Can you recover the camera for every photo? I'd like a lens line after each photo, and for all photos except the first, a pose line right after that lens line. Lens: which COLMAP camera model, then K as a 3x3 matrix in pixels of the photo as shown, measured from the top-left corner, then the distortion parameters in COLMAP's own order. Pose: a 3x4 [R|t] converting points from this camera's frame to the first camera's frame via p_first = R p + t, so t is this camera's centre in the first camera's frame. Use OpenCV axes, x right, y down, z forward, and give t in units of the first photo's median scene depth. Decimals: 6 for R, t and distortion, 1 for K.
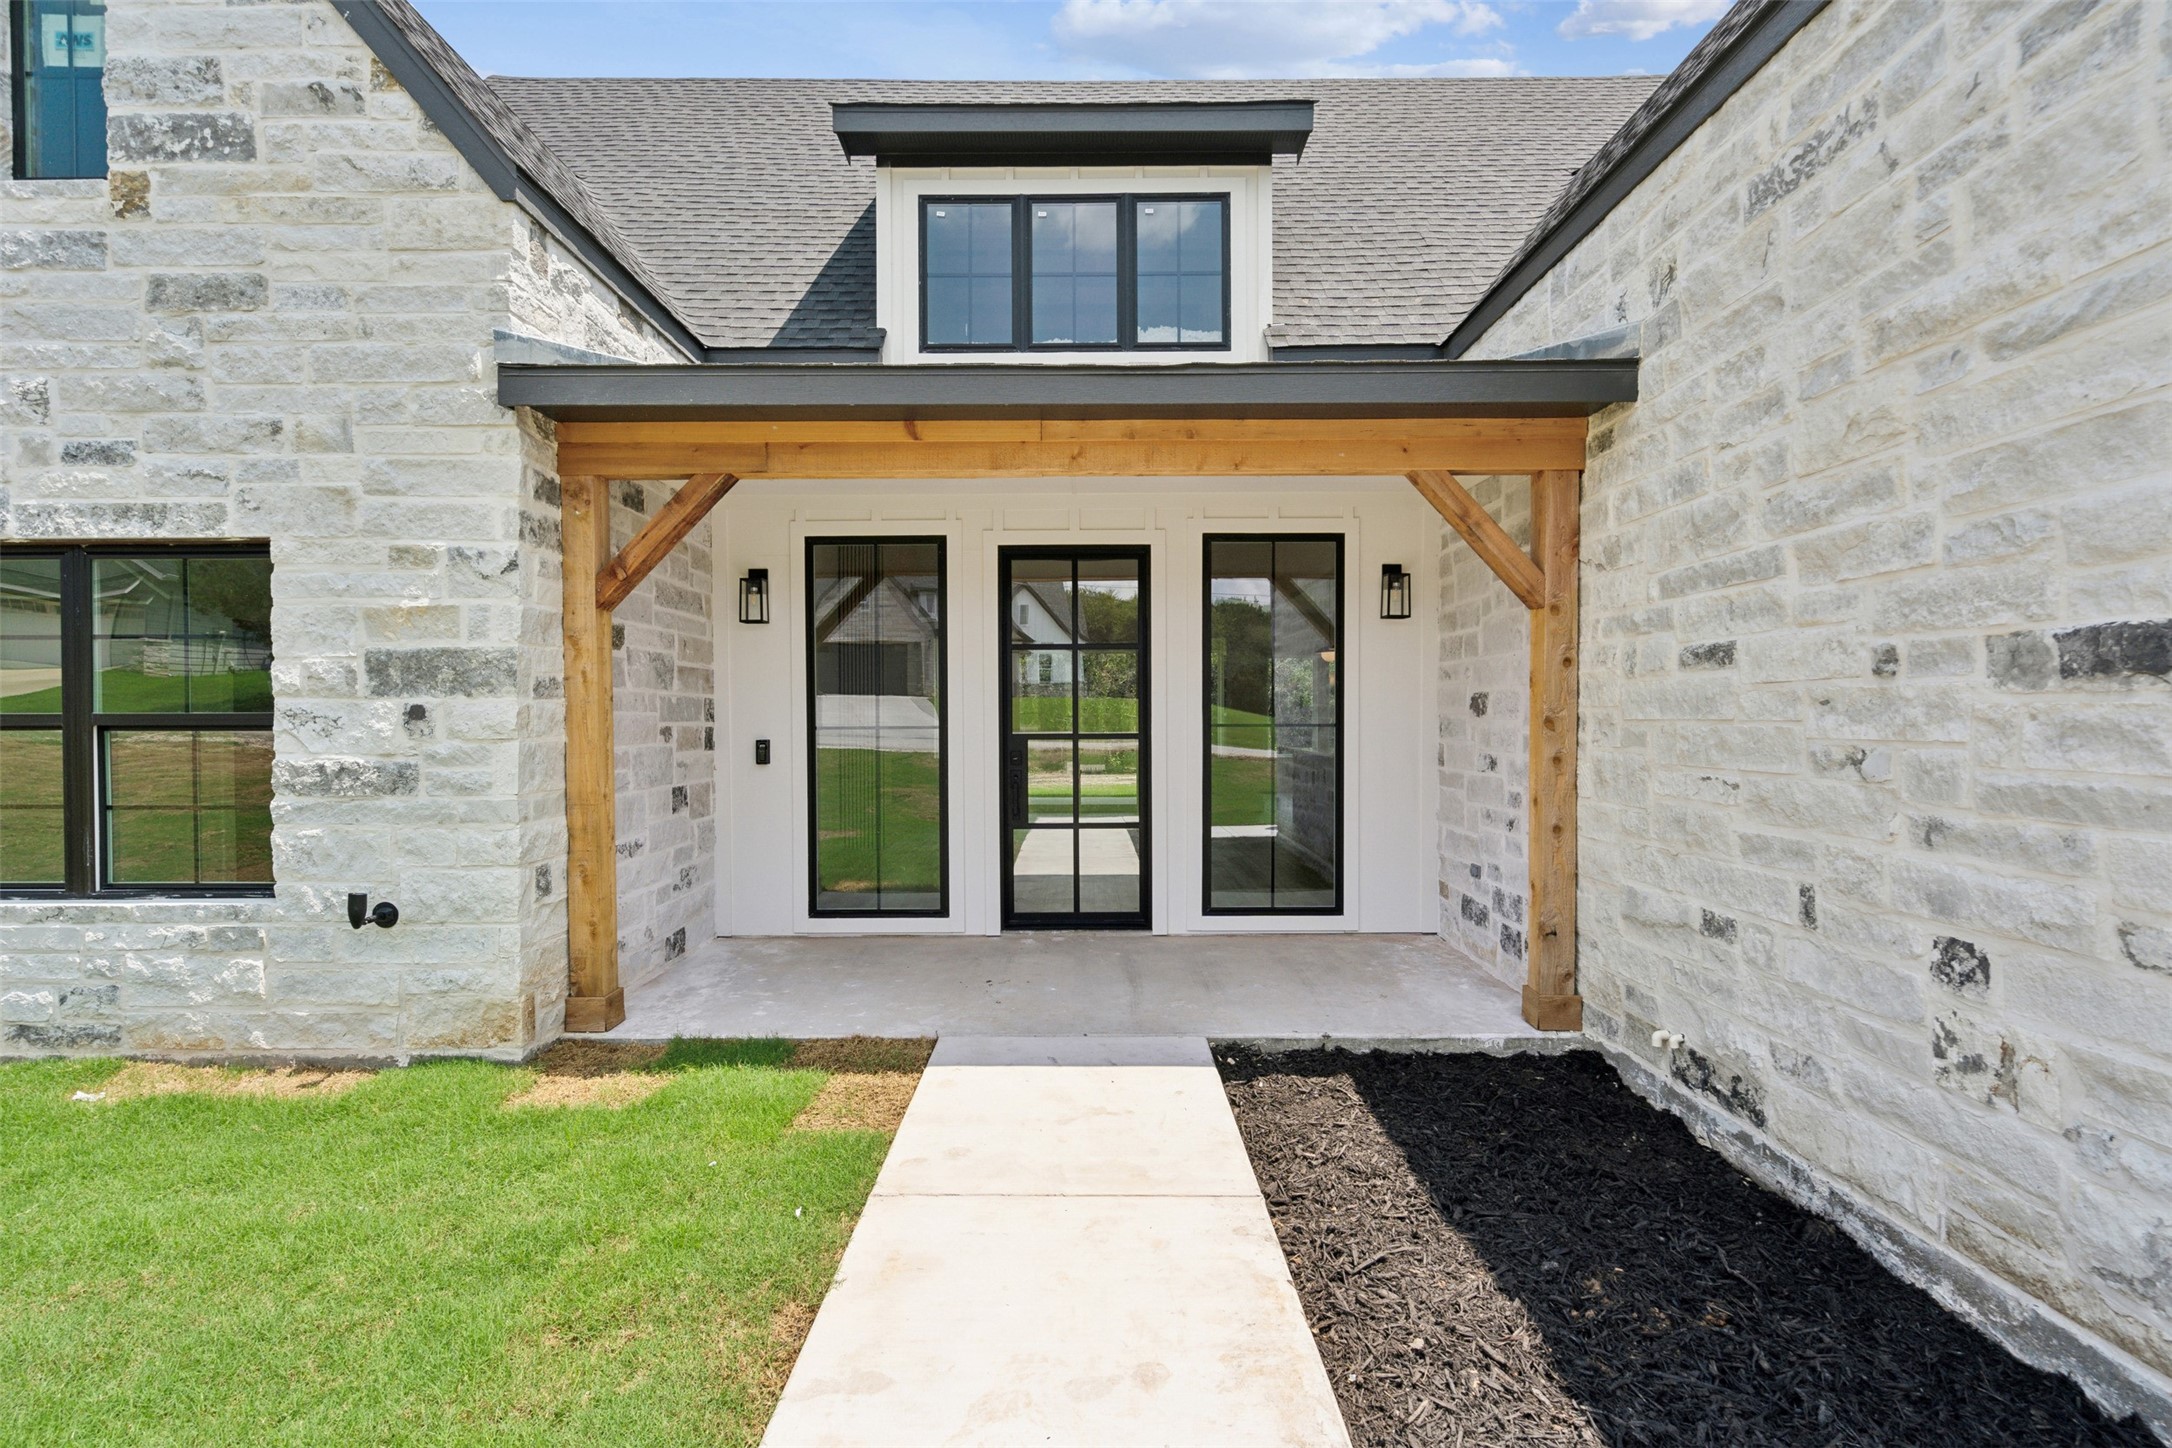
lens RADIAL K [[1008.2, 0, 1076.3], [0, 1008.2, 728.0], [0, 0, 1]] dist [-0.002069, 0.000897]
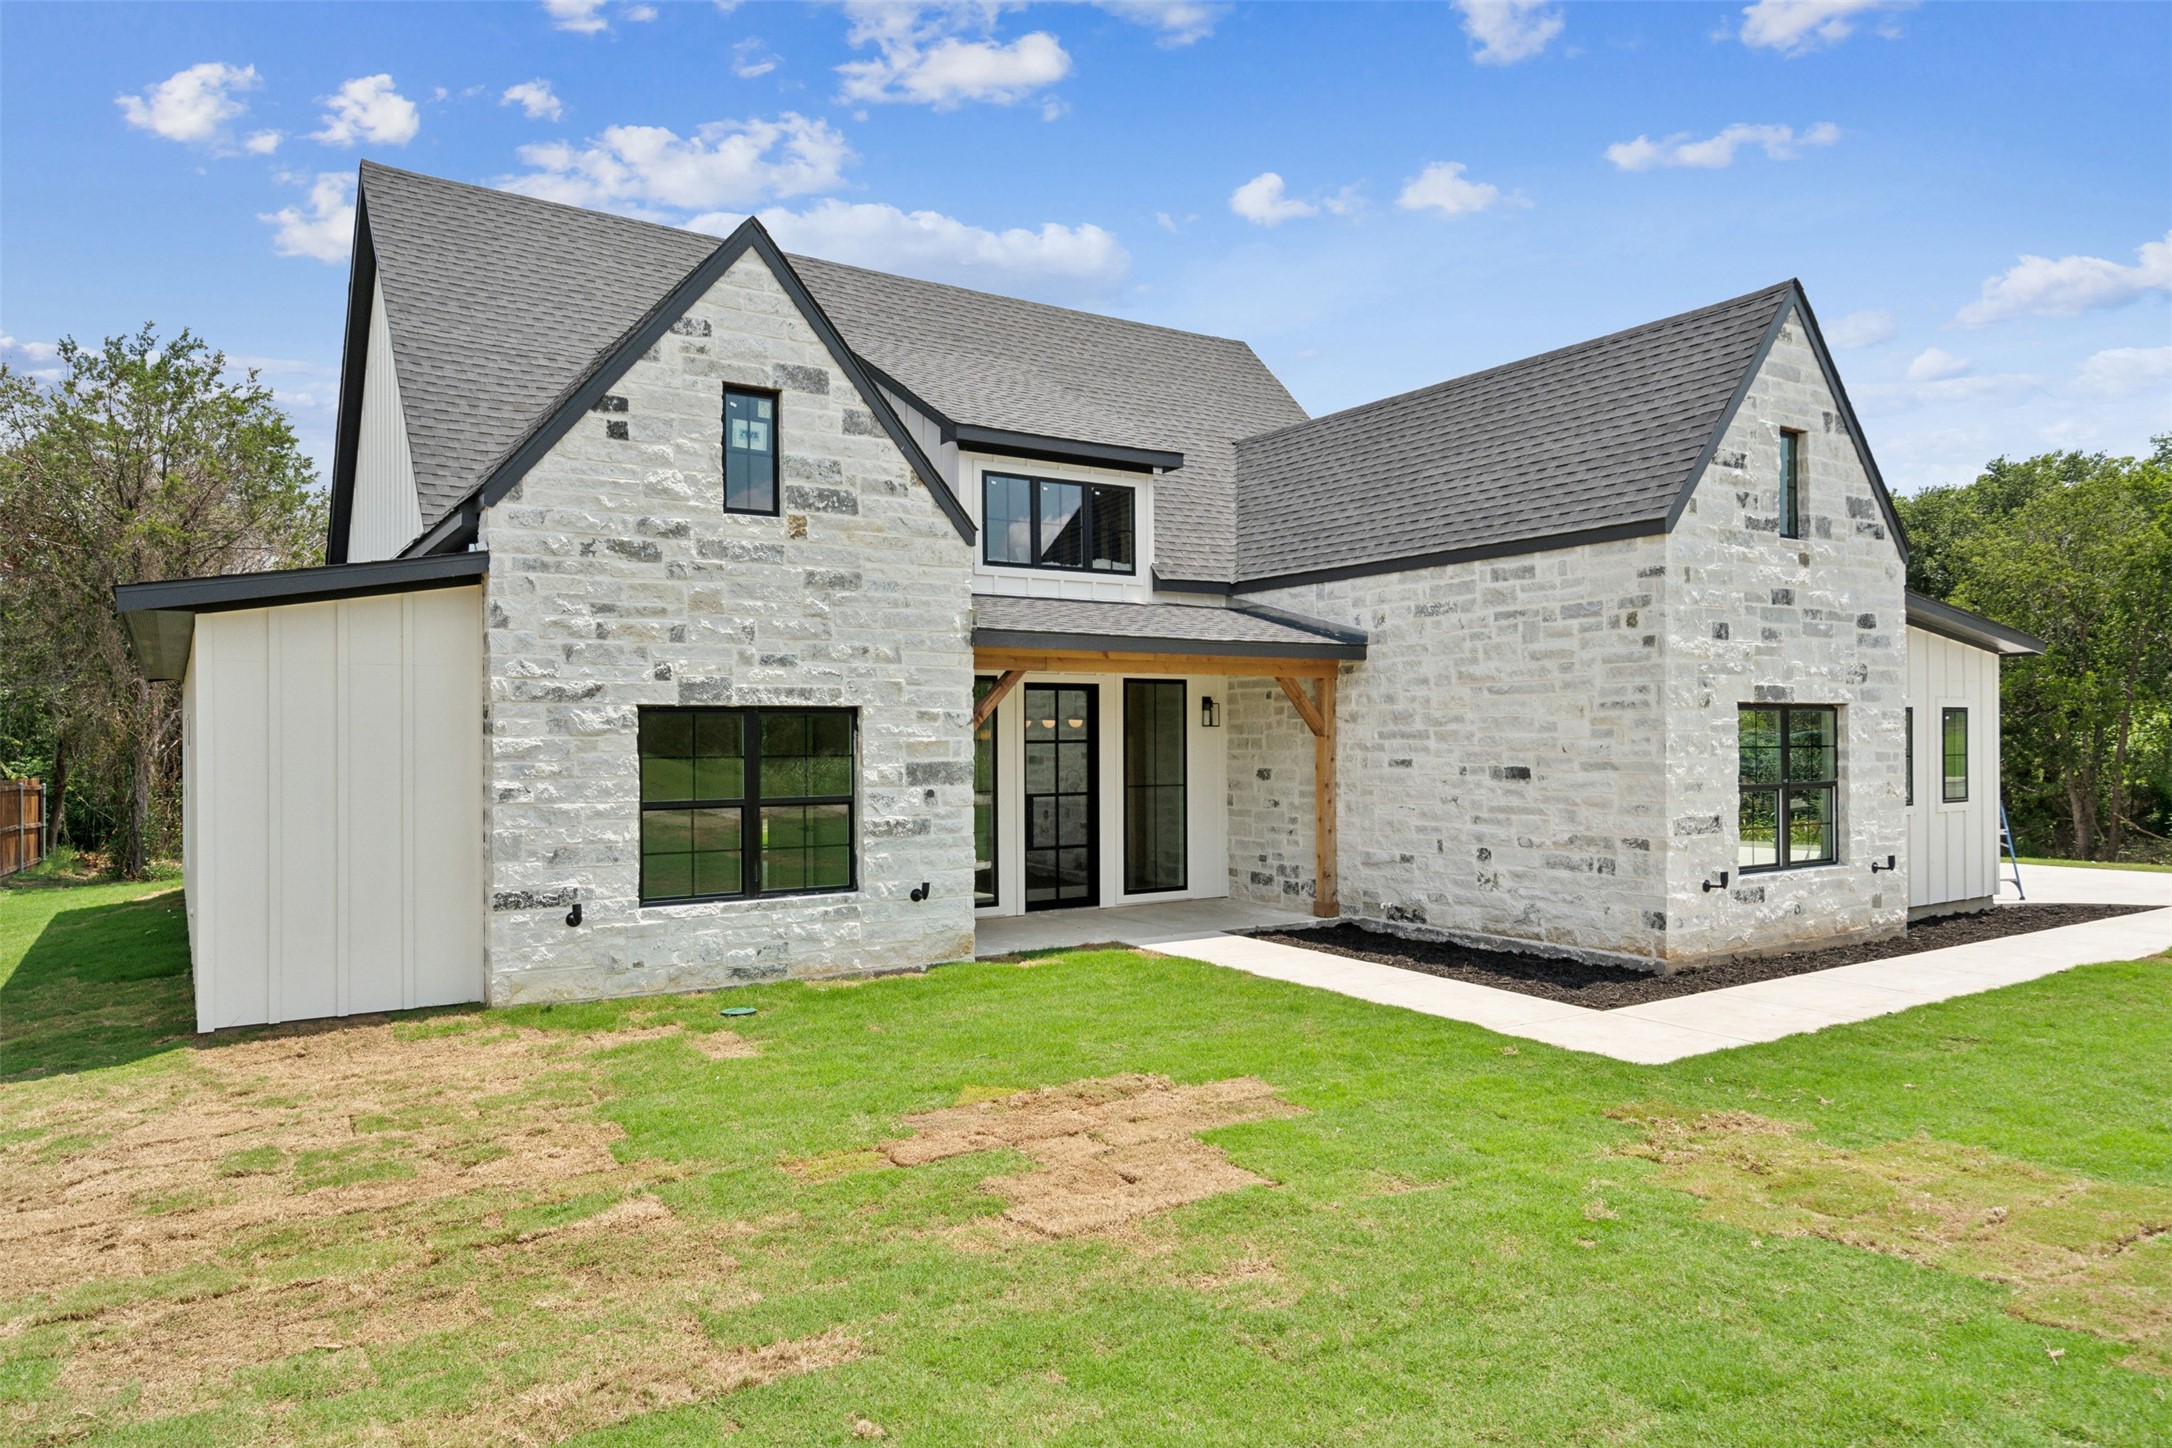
lens RADIAL K [[1398.5, 0, 1086.0], [0, 1398.5, 724.0], [0, 0, 1]] dist [0.000497, 0.000012]
pose [[0.829494, 0.003407, 0.558505, -1.966429], [0.010158, 0.999724, -0.021185, -0.092451], [-0.558423, 0.023246, 0.829230, -1.504853]]
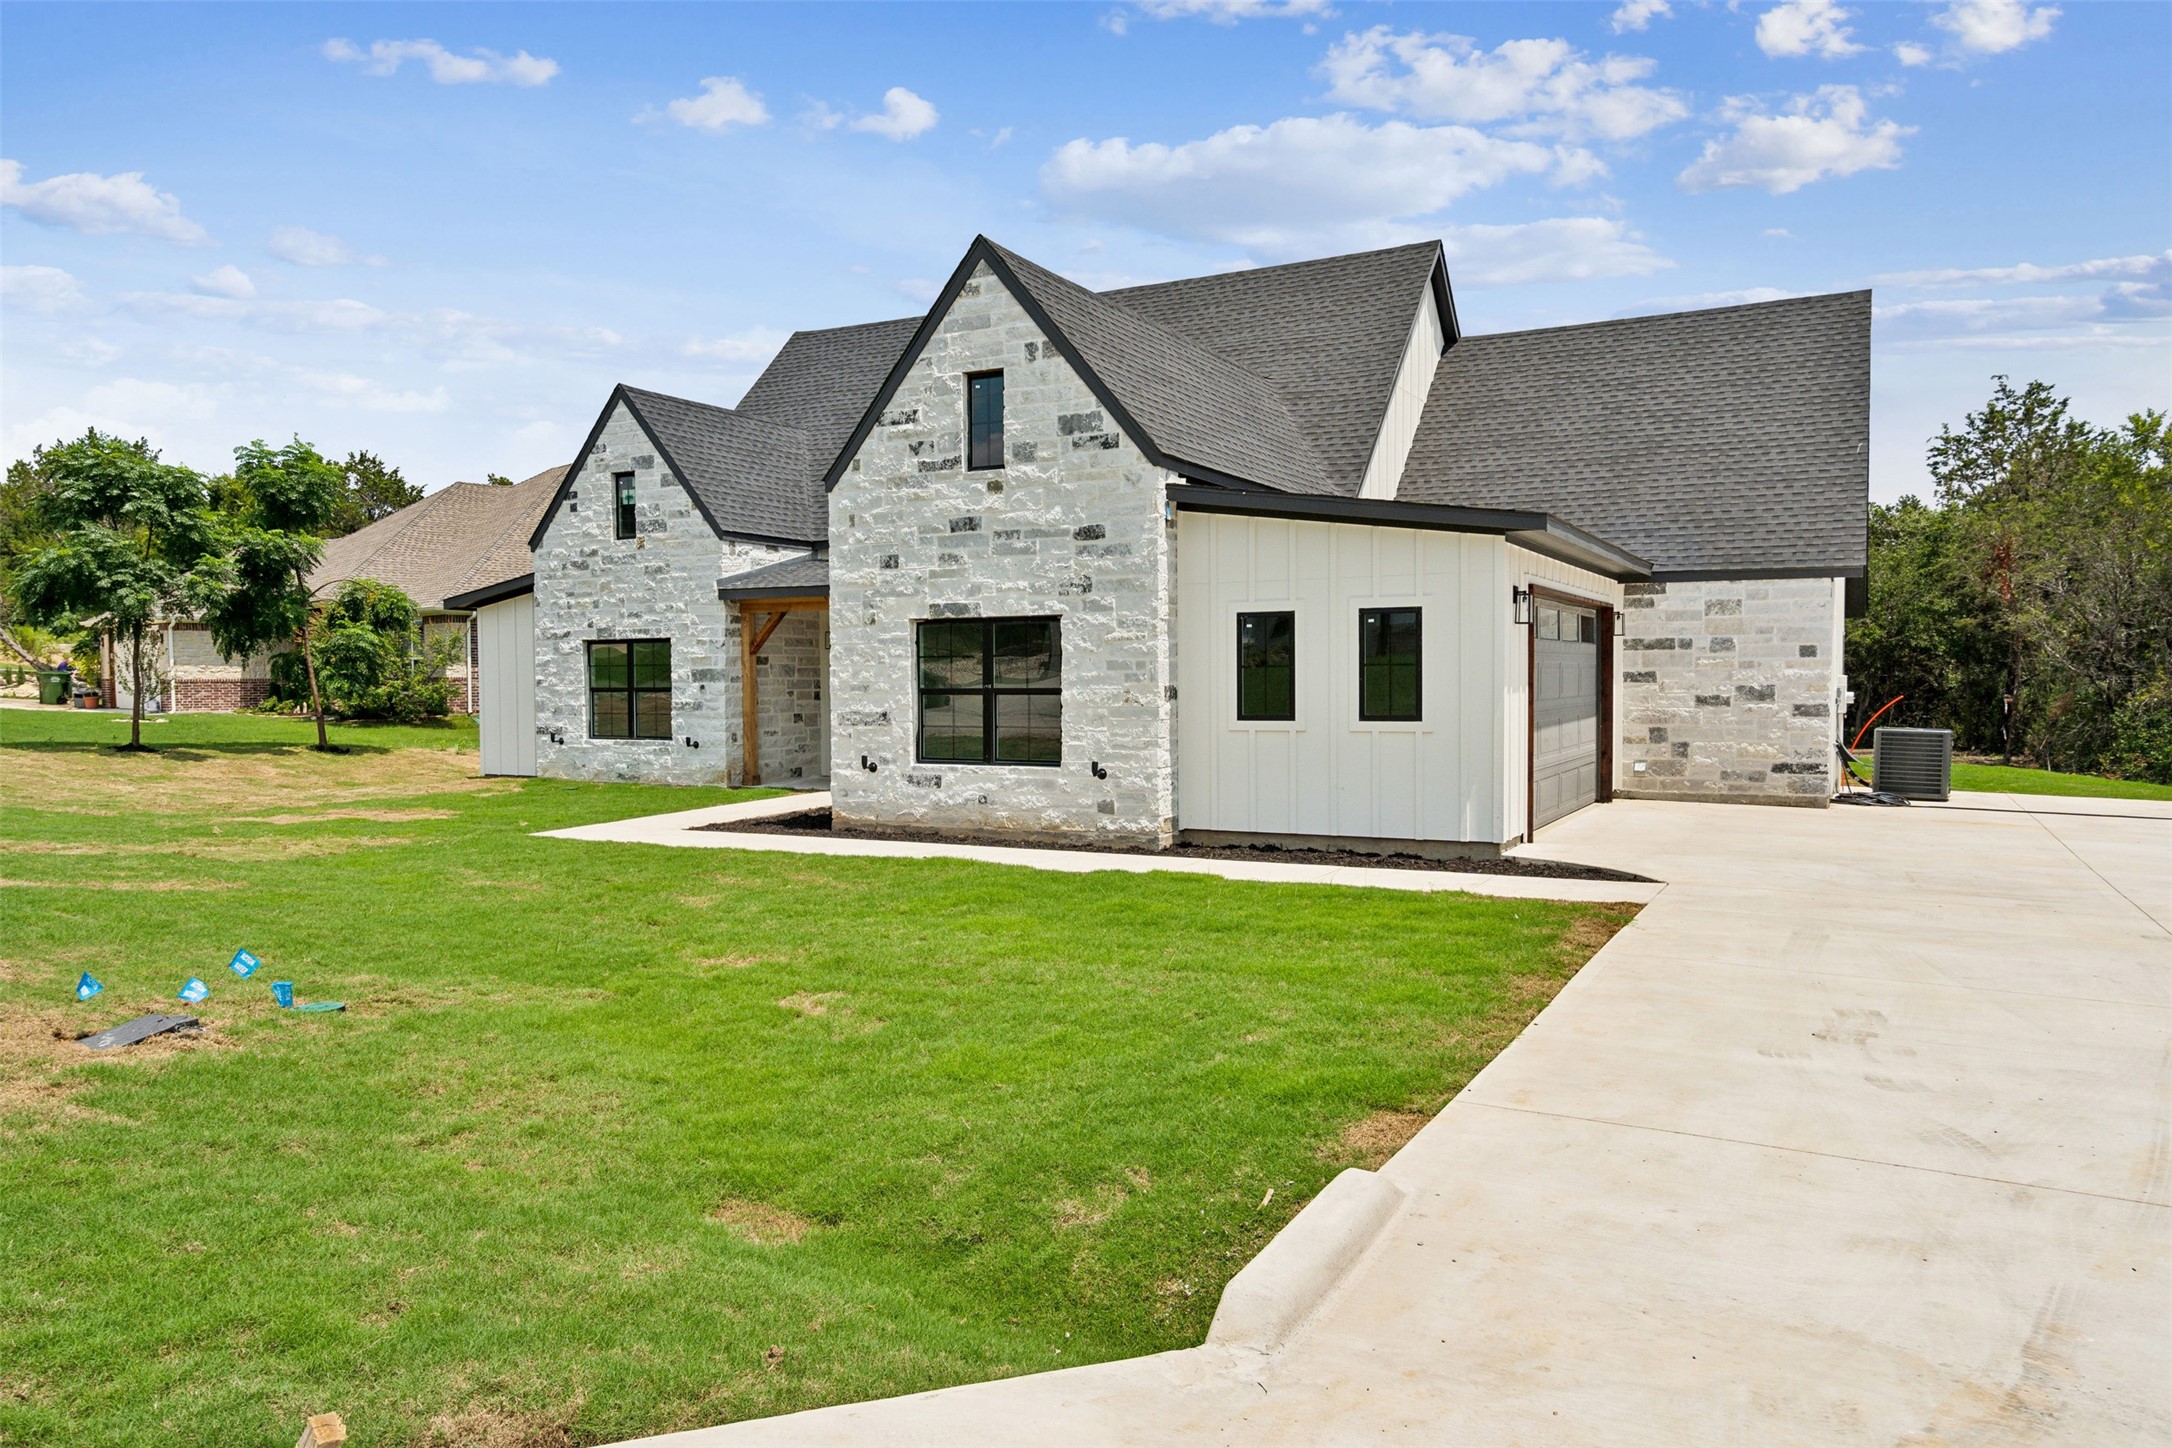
lens RADIAL K [[1490.4, 0, 1086.0], [0, 1490.4, 724.0], [0, 0, 1]] dist [-0.032567, -0.000324]
pose [[0.885131, 0.012140, -0.465184, 2.933526], [-0.001010, 0.999707, 0.024168, -0.013548], [0.465342, -0.020921, 0.884884, -2.958006]]
